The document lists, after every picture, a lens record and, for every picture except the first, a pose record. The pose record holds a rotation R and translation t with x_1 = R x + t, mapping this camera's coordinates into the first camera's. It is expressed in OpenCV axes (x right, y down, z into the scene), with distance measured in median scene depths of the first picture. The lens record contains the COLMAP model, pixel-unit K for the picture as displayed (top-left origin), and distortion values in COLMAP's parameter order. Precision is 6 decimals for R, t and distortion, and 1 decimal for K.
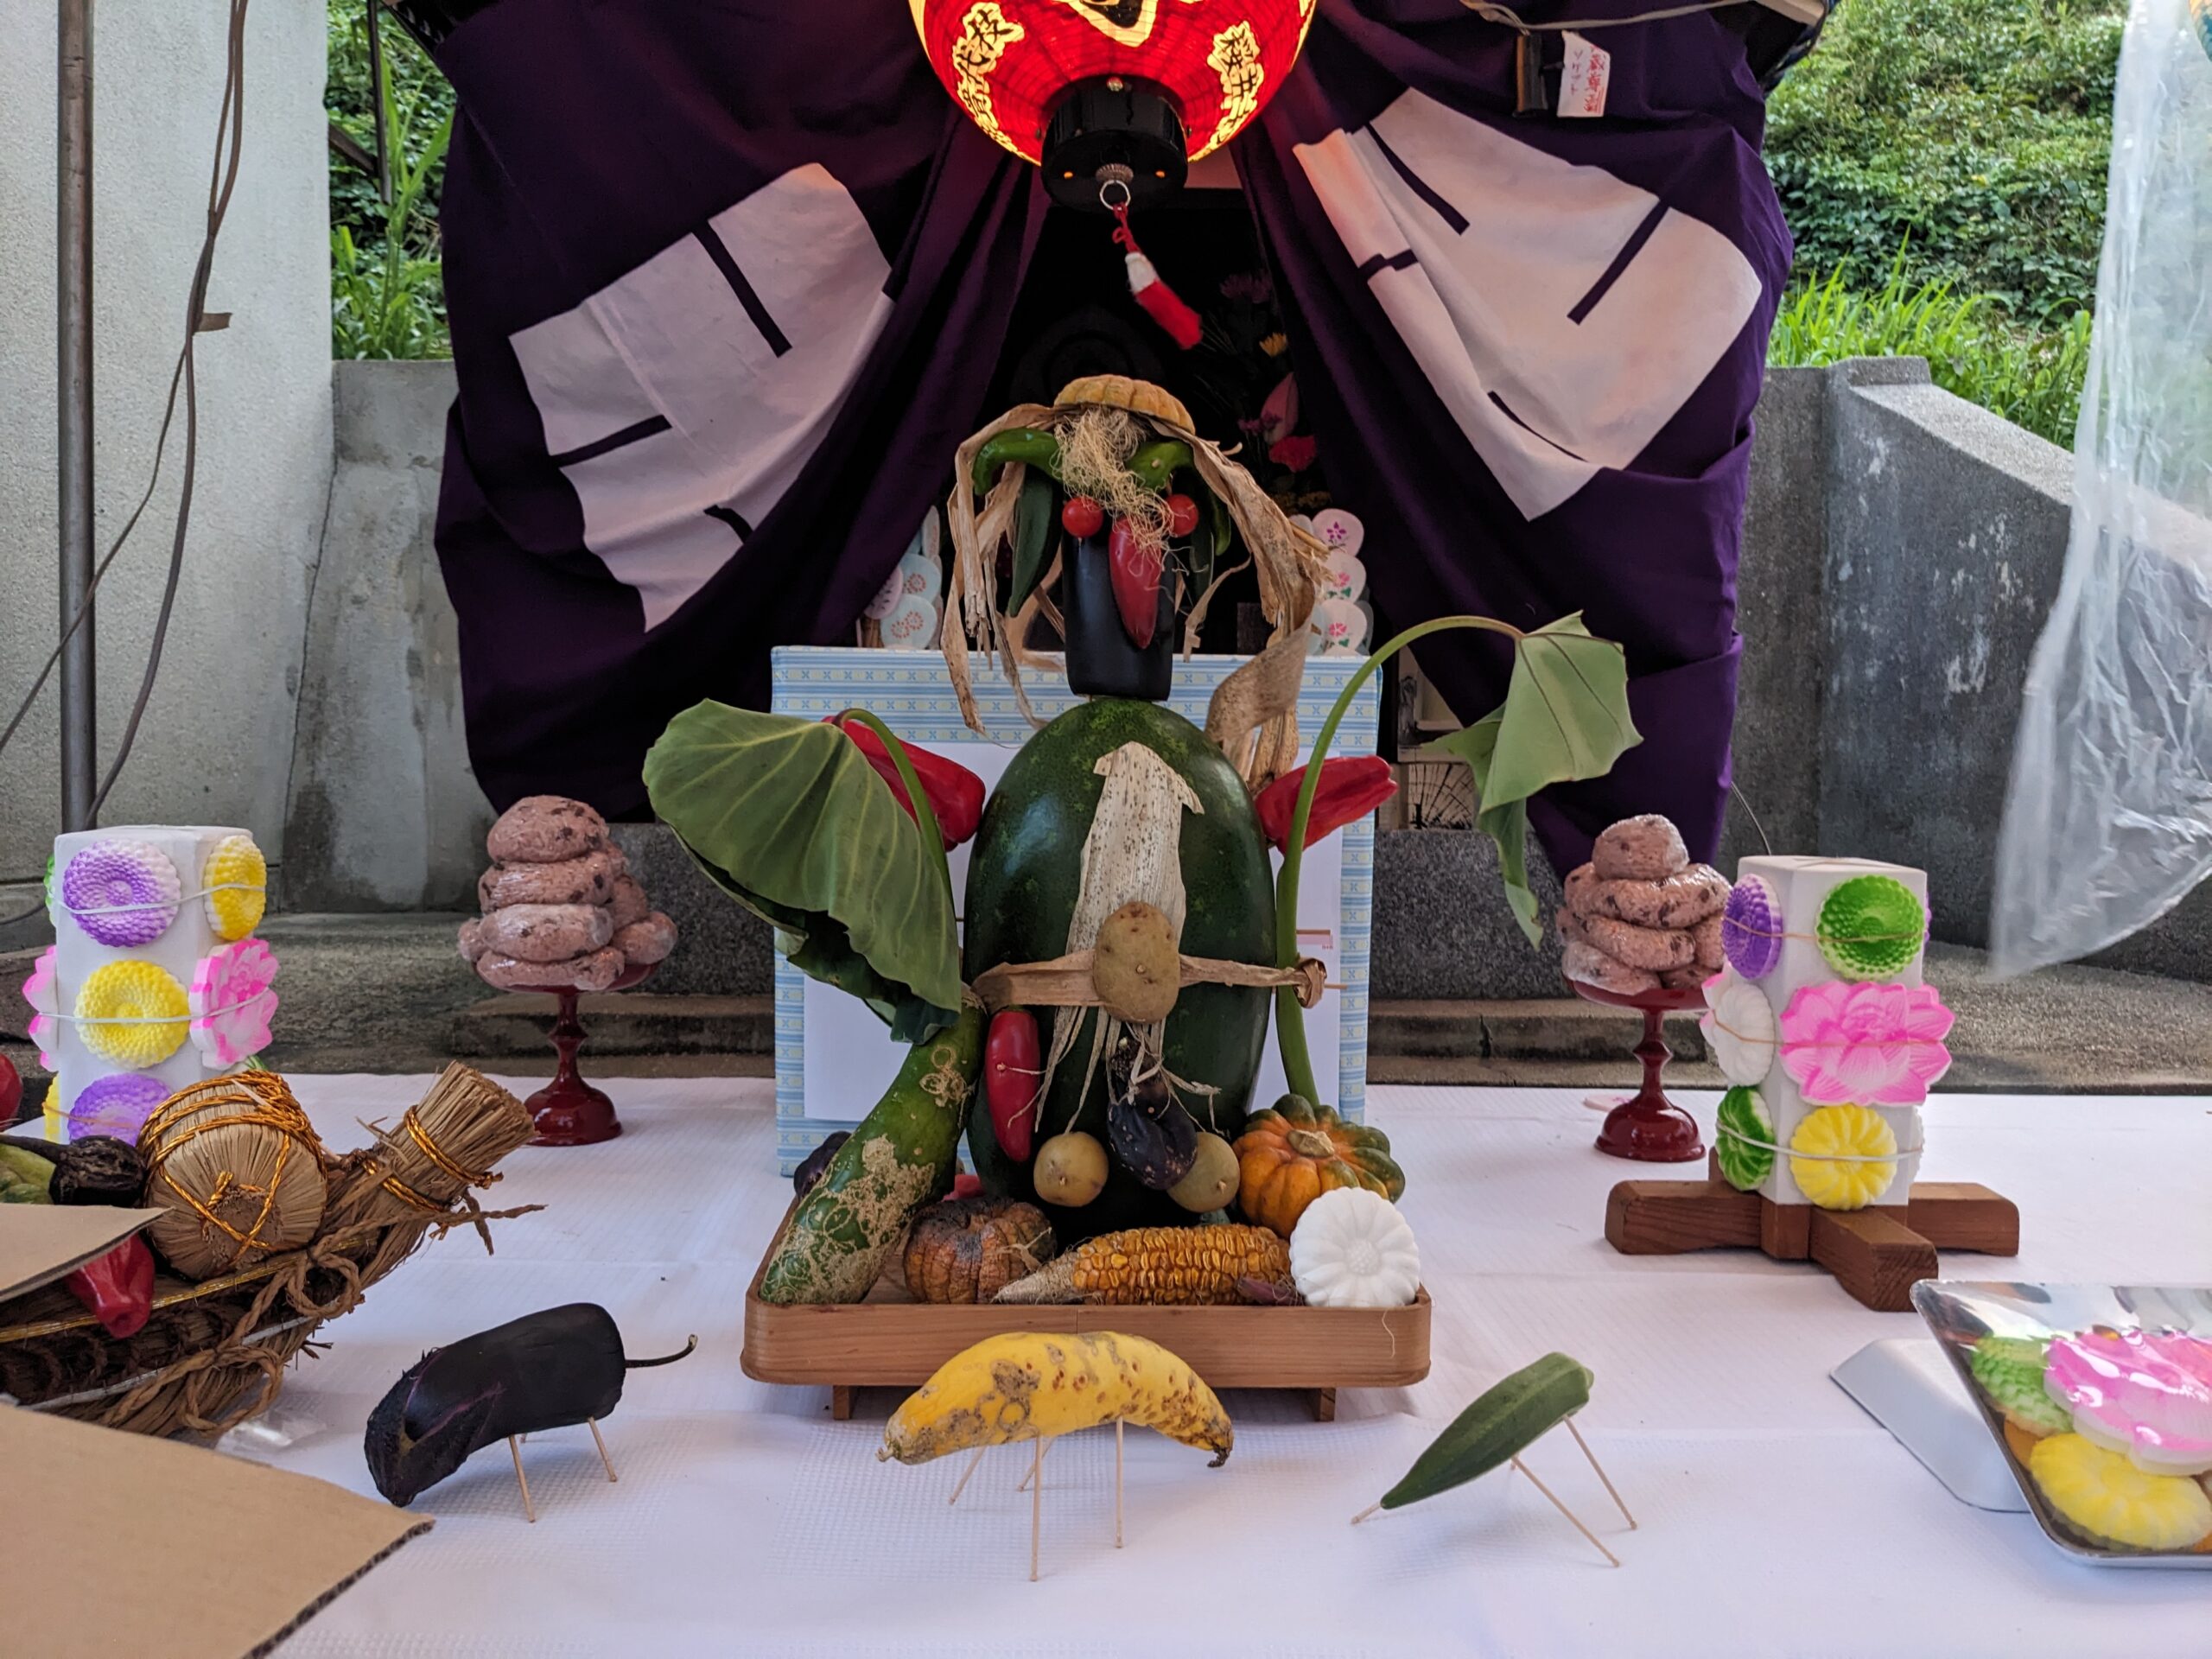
lens RADIAL K [[1740.1, 0, 1089.3], [0, 1740.1, 844.7], [0, 0, 1]] dist [0.073358, -0.110018]
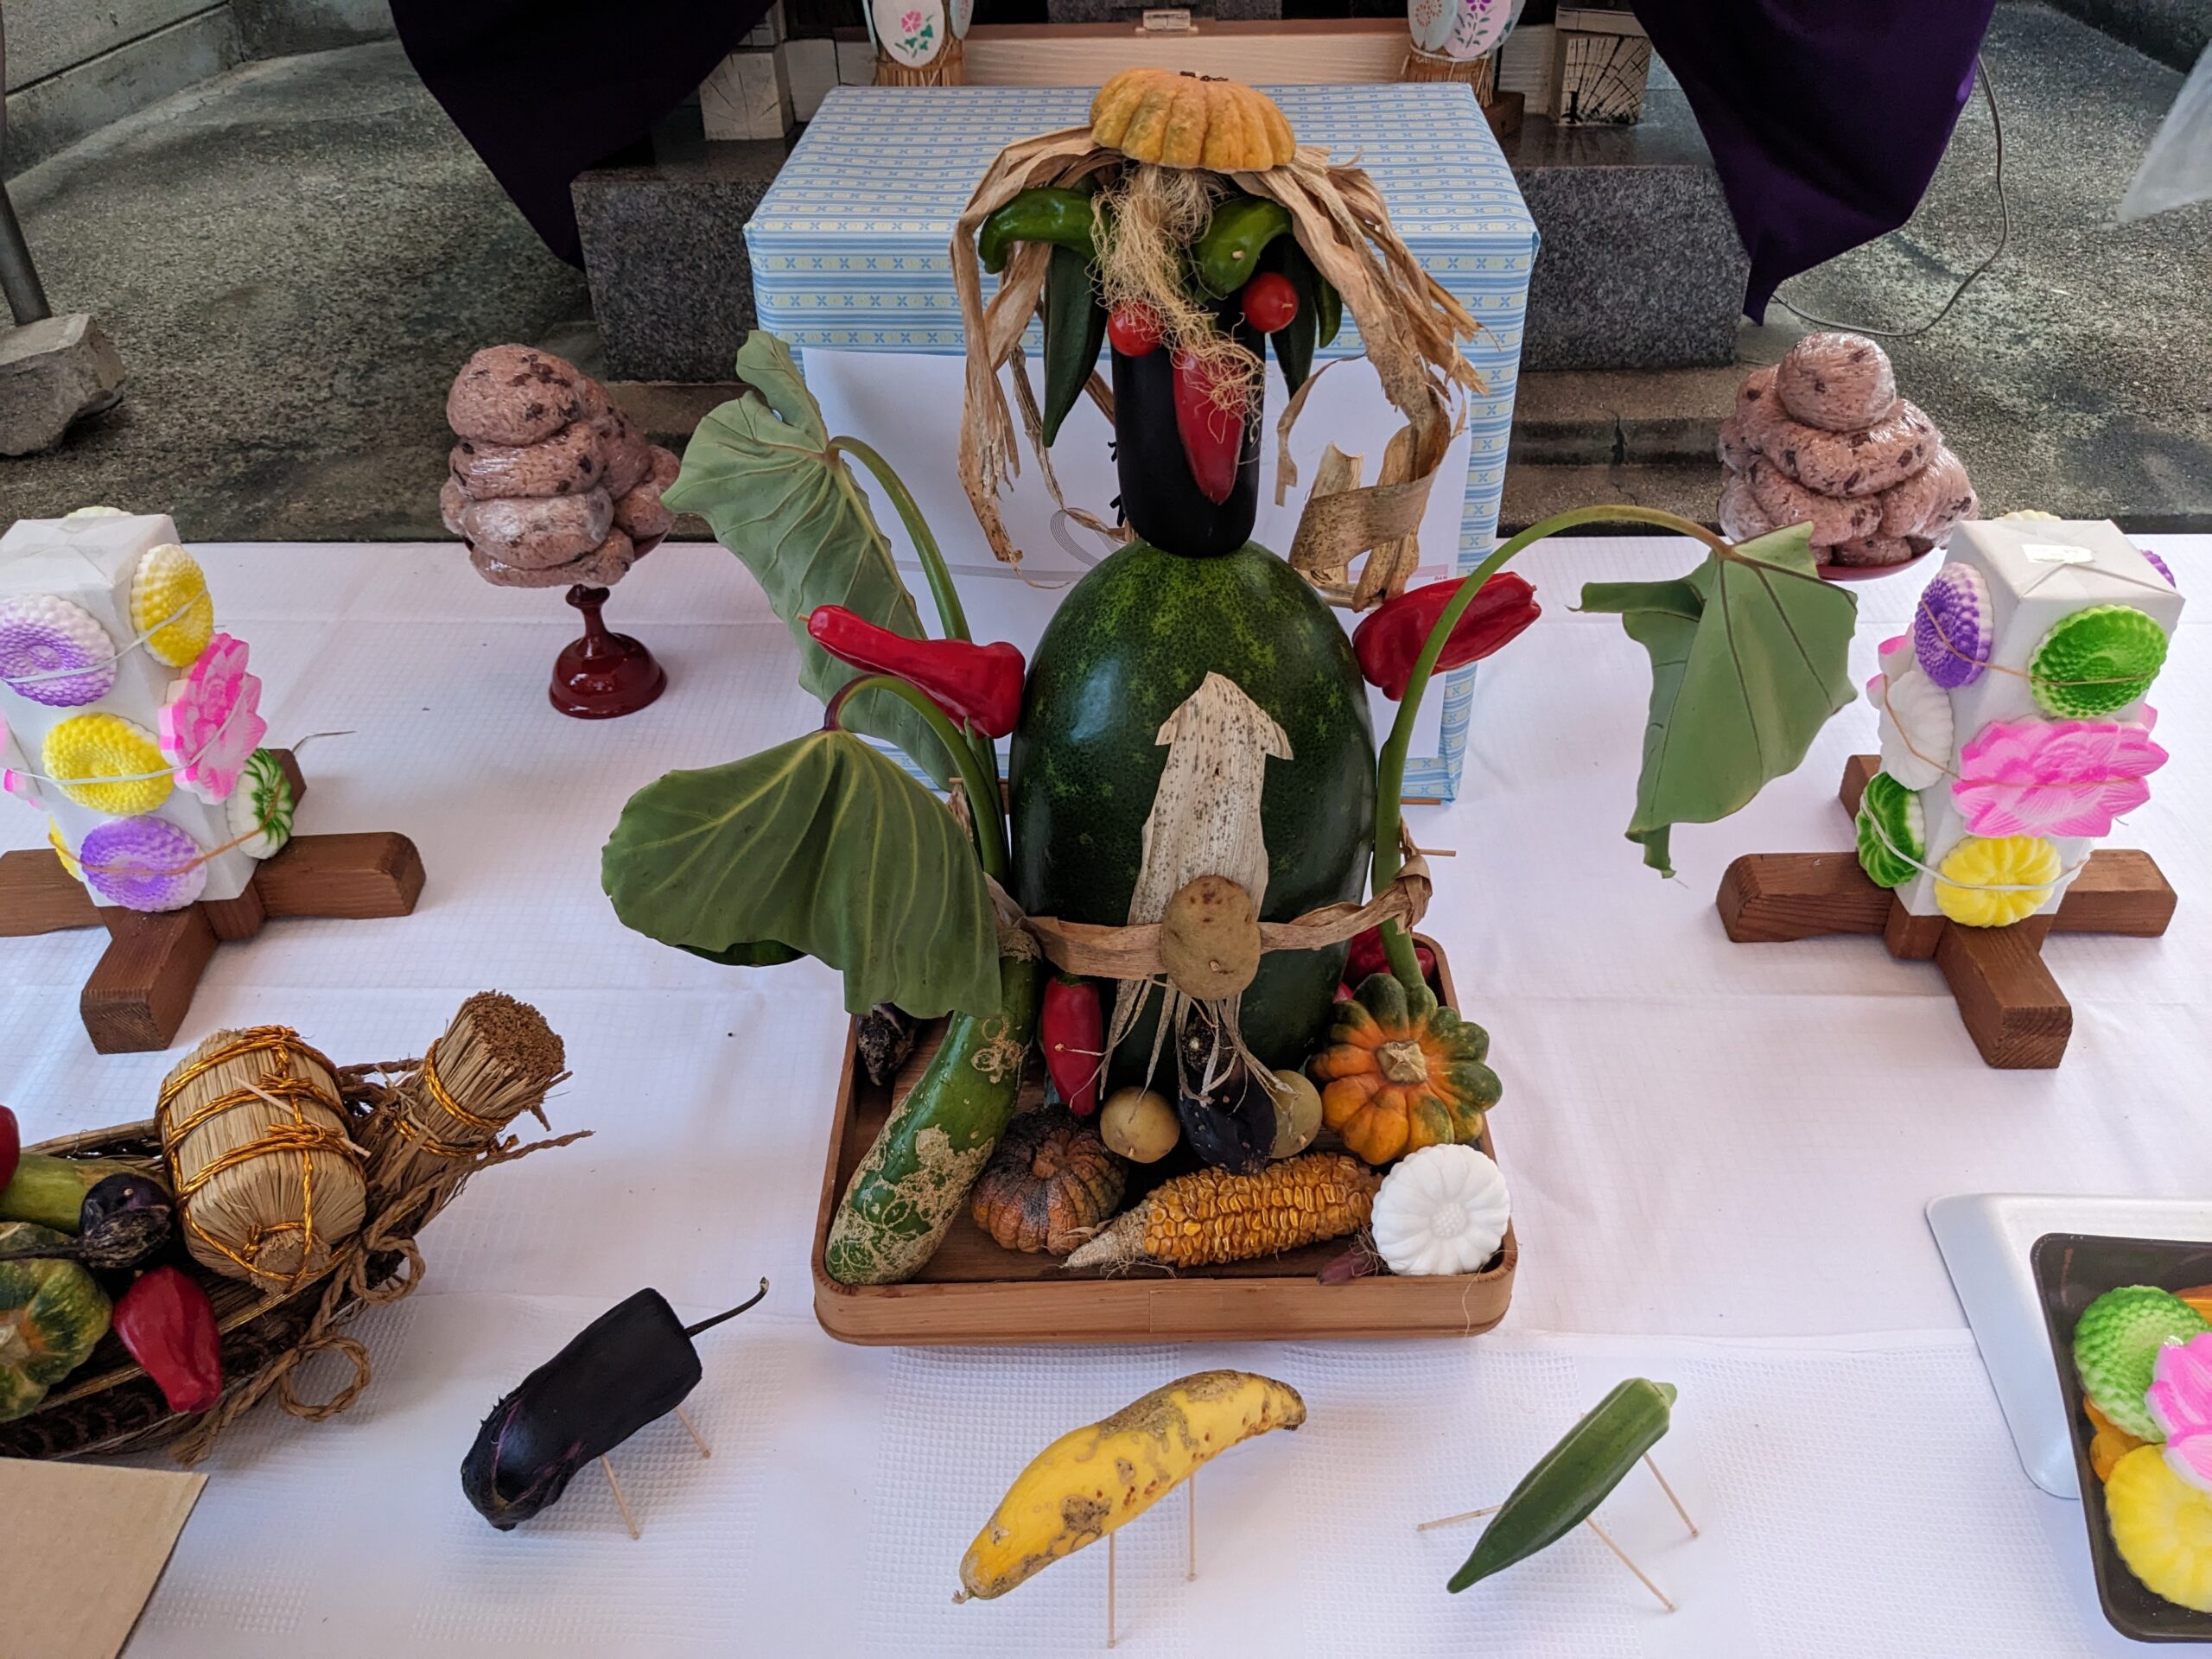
lens RADIAL K [[1747.9, 0, 1103.9], [0, 1747.9, 803.1], [0, 0, 1]] dist [0.062842, -0.085480]
pose [[0.998746, -0.012767, -0.048404, 0.017335], [0.037344, 0.833949, 0.550576, -0.464443], [0.033337, -0.551693, 0.833381, 0.308730]]
